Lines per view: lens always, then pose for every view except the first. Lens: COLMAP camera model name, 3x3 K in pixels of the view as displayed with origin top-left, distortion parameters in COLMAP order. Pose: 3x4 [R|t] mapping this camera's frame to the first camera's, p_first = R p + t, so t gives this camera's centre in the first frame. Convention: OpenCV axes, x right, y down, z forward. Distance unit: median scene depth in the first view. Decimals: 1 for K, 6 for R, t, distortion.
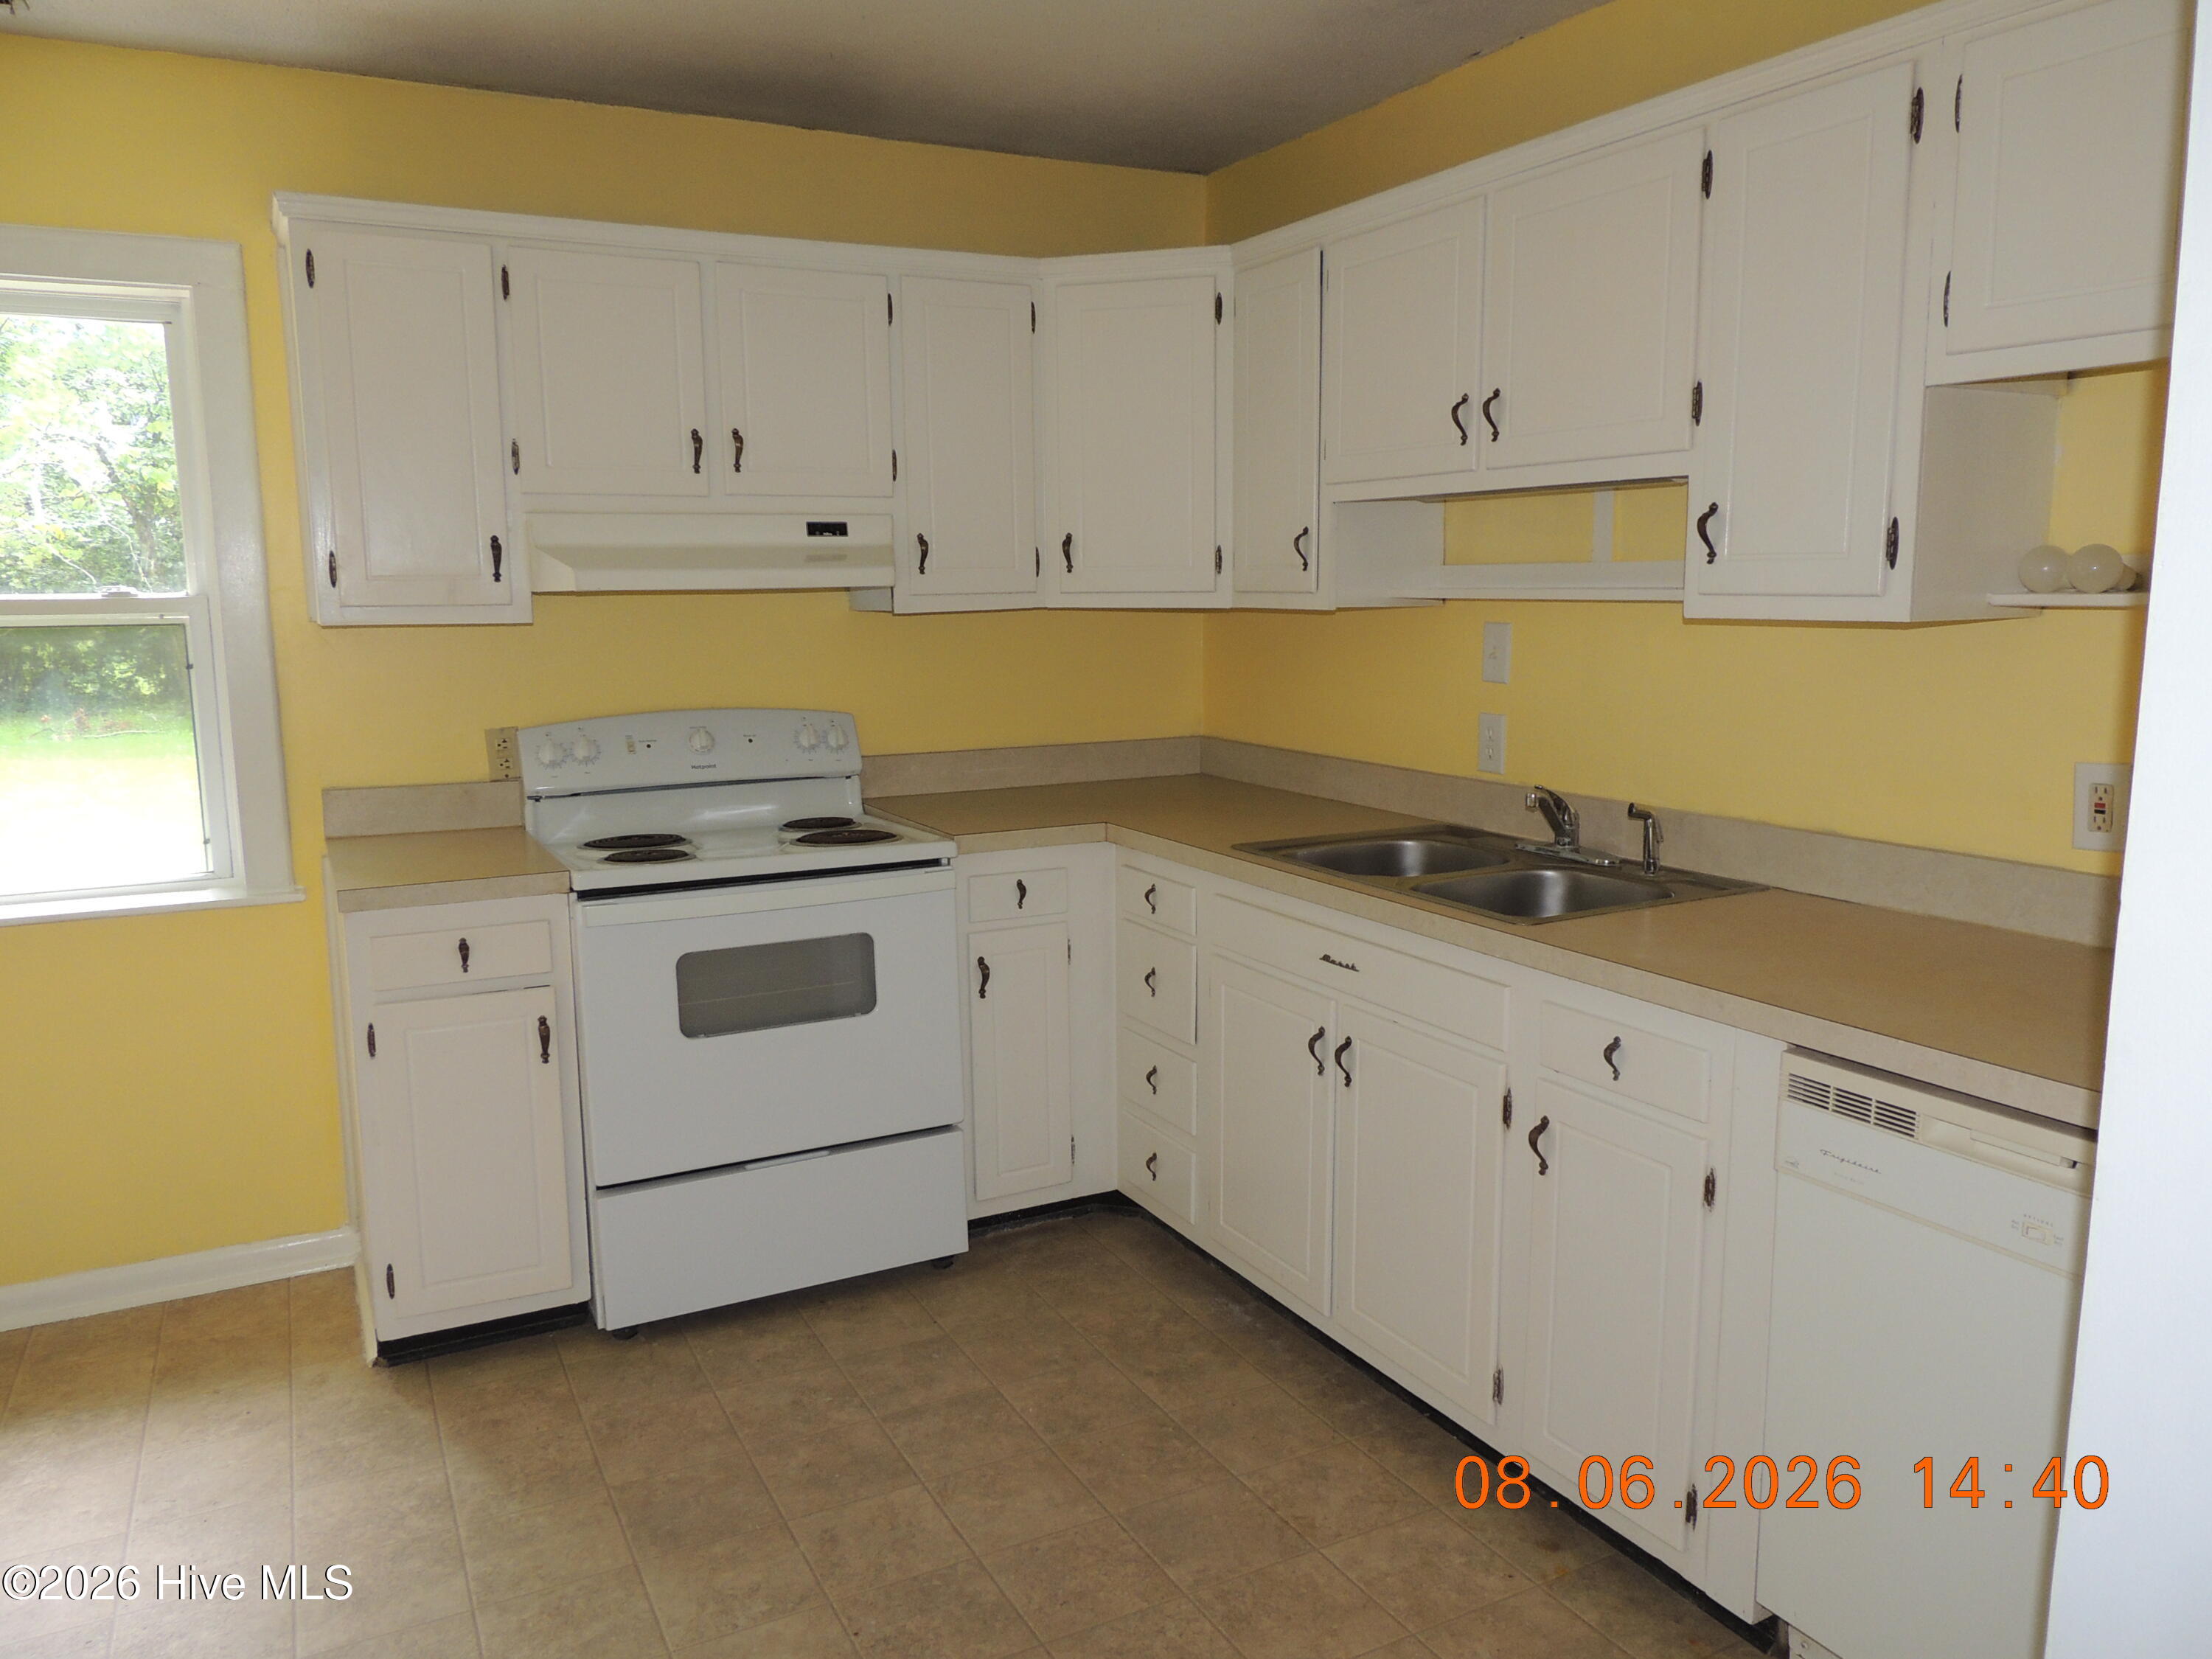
lens RADIAL K [[1591.7, 0, 1106.0], [0, 1591.7, 829.5], [0, 0, 1]] dist [0.001767, 0.003147]
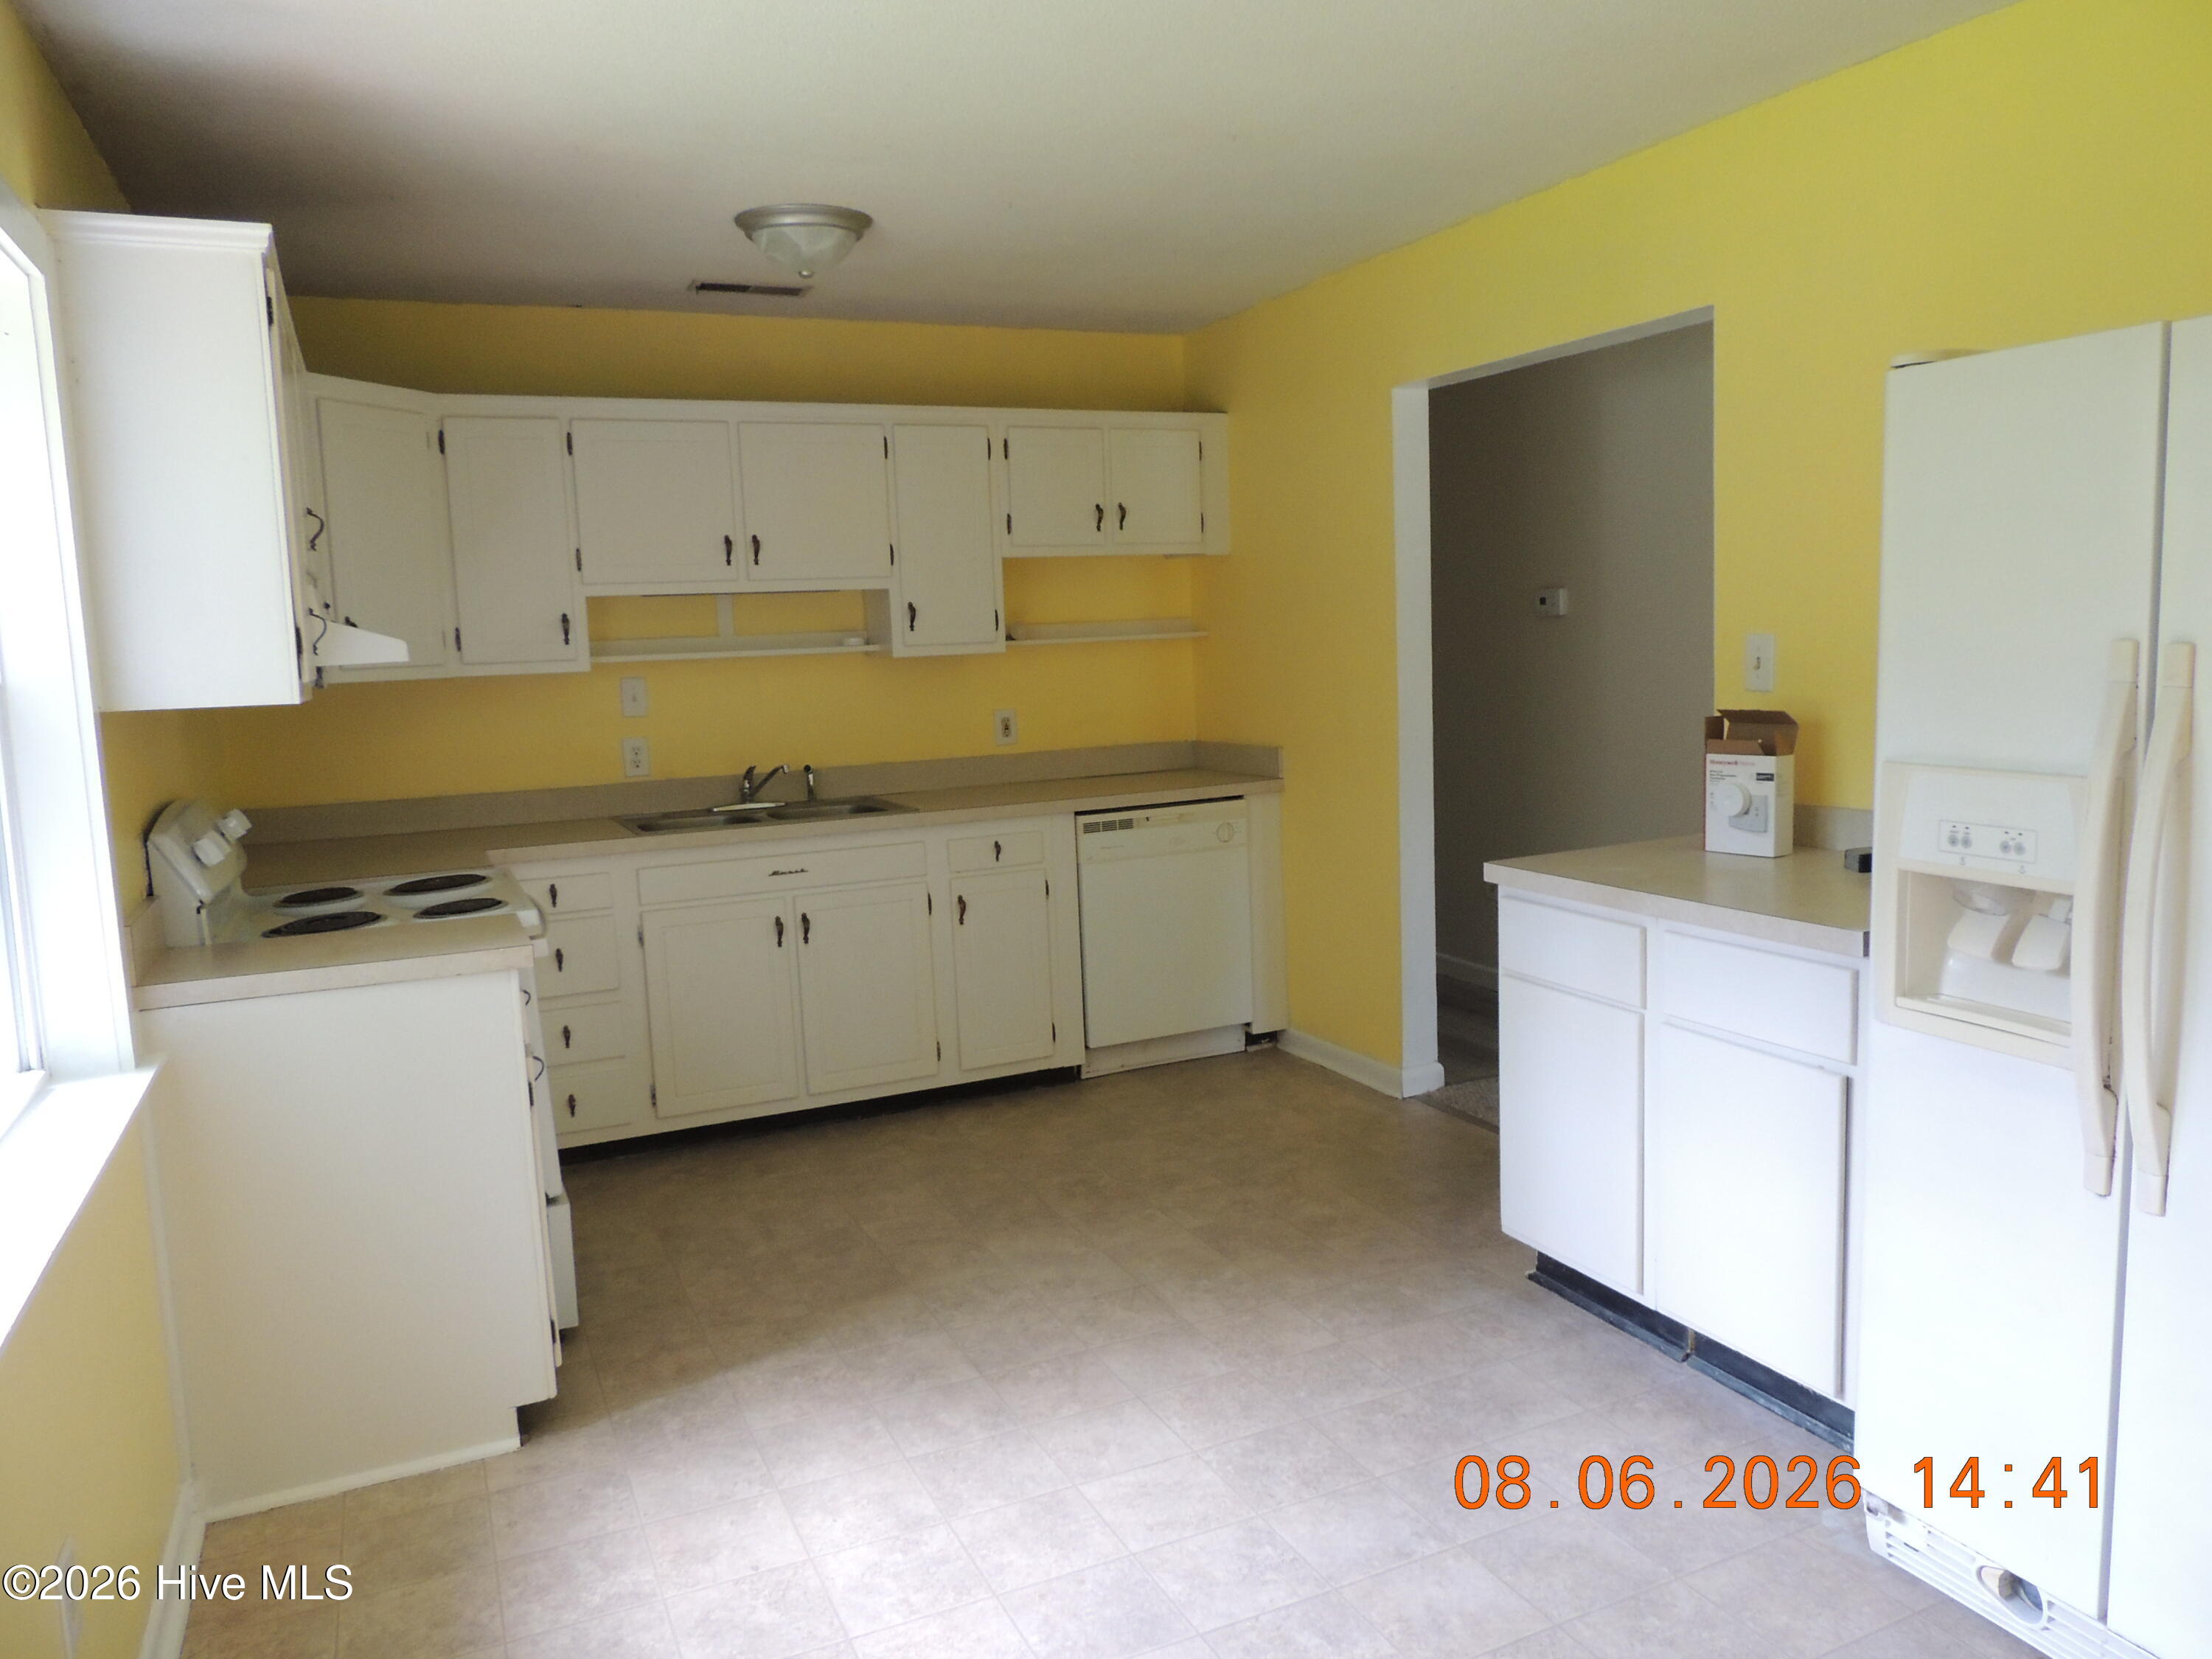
lens RADIAL K [[1591.7, 0, 1106.0], [0, 1591.7, 829.5], [0, 0, 1]] dist [0.001767, 0.003147]
pose [[0.043942, -0.118690, 0.991959, -1.516860], [0.189826, 0.975821, 0.108350, -0.078630], [-0.980834, 0.183538, 0.065410, 0.570287]]
